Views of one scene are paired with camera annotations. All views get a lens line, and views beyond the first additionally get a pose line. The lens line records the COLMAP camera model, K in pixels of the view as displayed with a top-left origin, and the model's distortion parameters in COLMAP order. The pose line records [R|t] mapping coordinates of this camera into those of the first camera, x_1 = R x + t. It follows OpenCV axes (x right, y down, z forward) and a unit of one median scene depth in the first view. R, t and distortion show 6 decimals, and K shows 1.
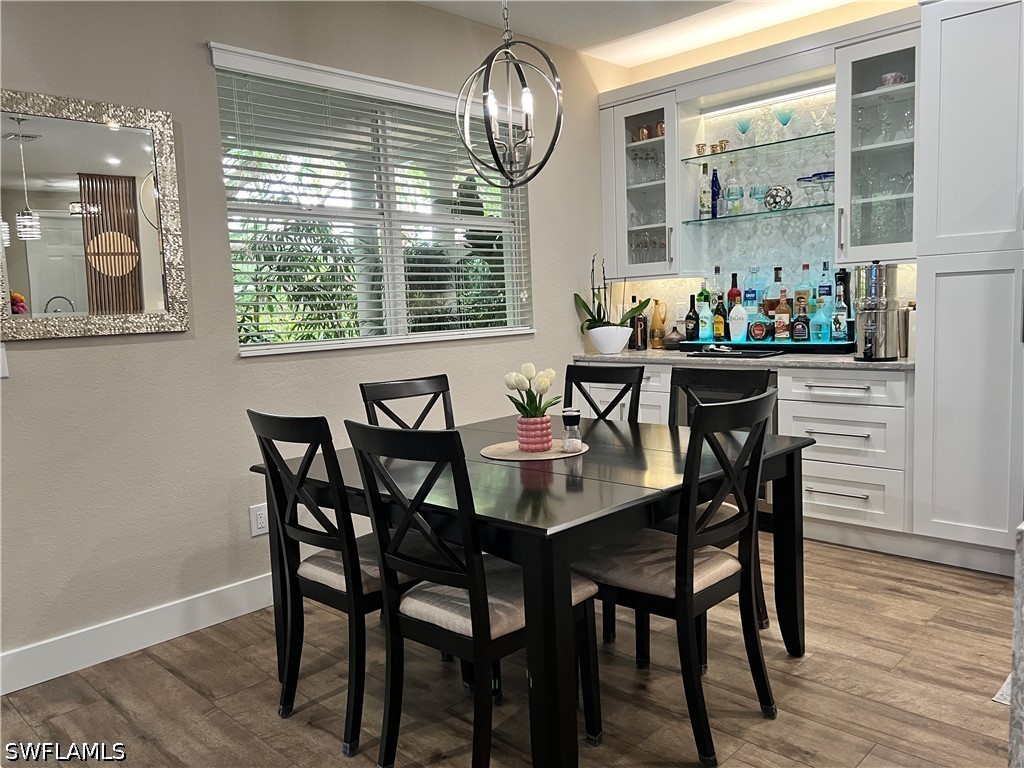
lens RADIAL K [[769.4, 0, 509.6], [0, 769.4, 386.3], [0, 0, 1]] dist [0.051348, -0.063000]
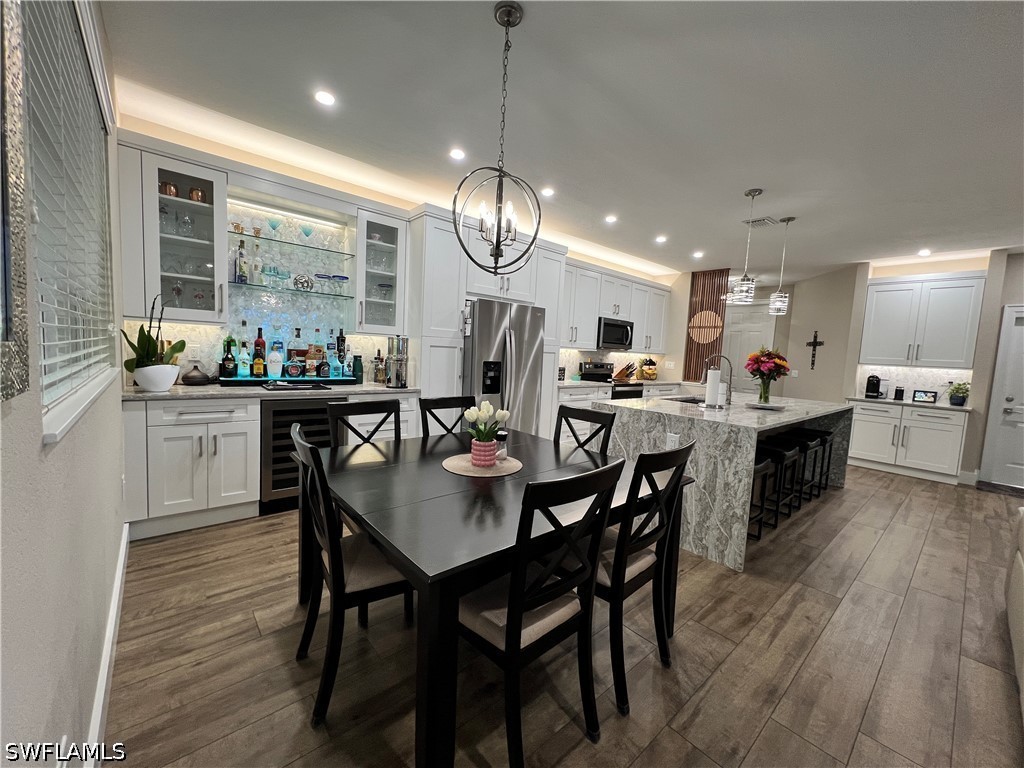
lens RADIAL K [[409.4, 0, 512.8], [0, 409.4, 385.0], [0, 0, 1]] dist [-0.003525, 0.001103]
pose [[0.072227, -0.037803, 0.996672, -0.427446], [0.052161, 0.998057, 0.034076, -0.050819], [-0.996023, 0.049527, 0.074059, 0.549415]]
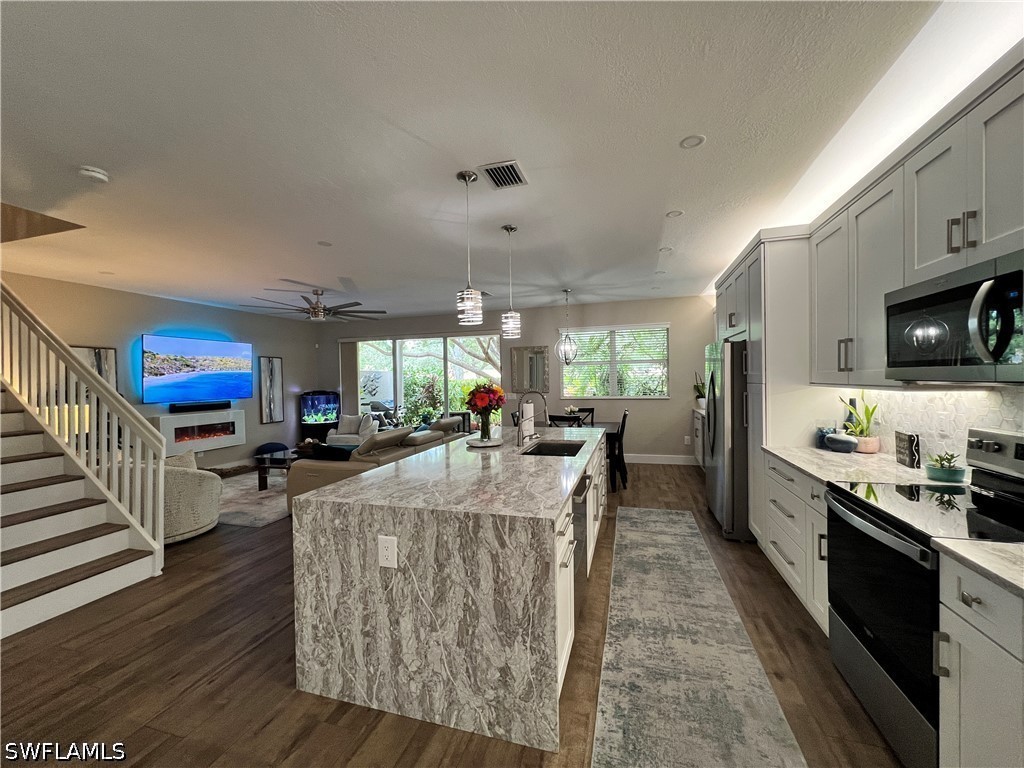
lens RADIAL K [[409.4, 0, 514.9], [0, 409.4, 384.9], [0, 0, 1]] dist [-0.003525, 0.001103]
pose [[0.477990, 0.045658, -0.877178, 1.141120], [-0.096110, 0.995371, -0.000562, -0.068558], [0.873091, 0.084574, 0.480165, -0.230013]]
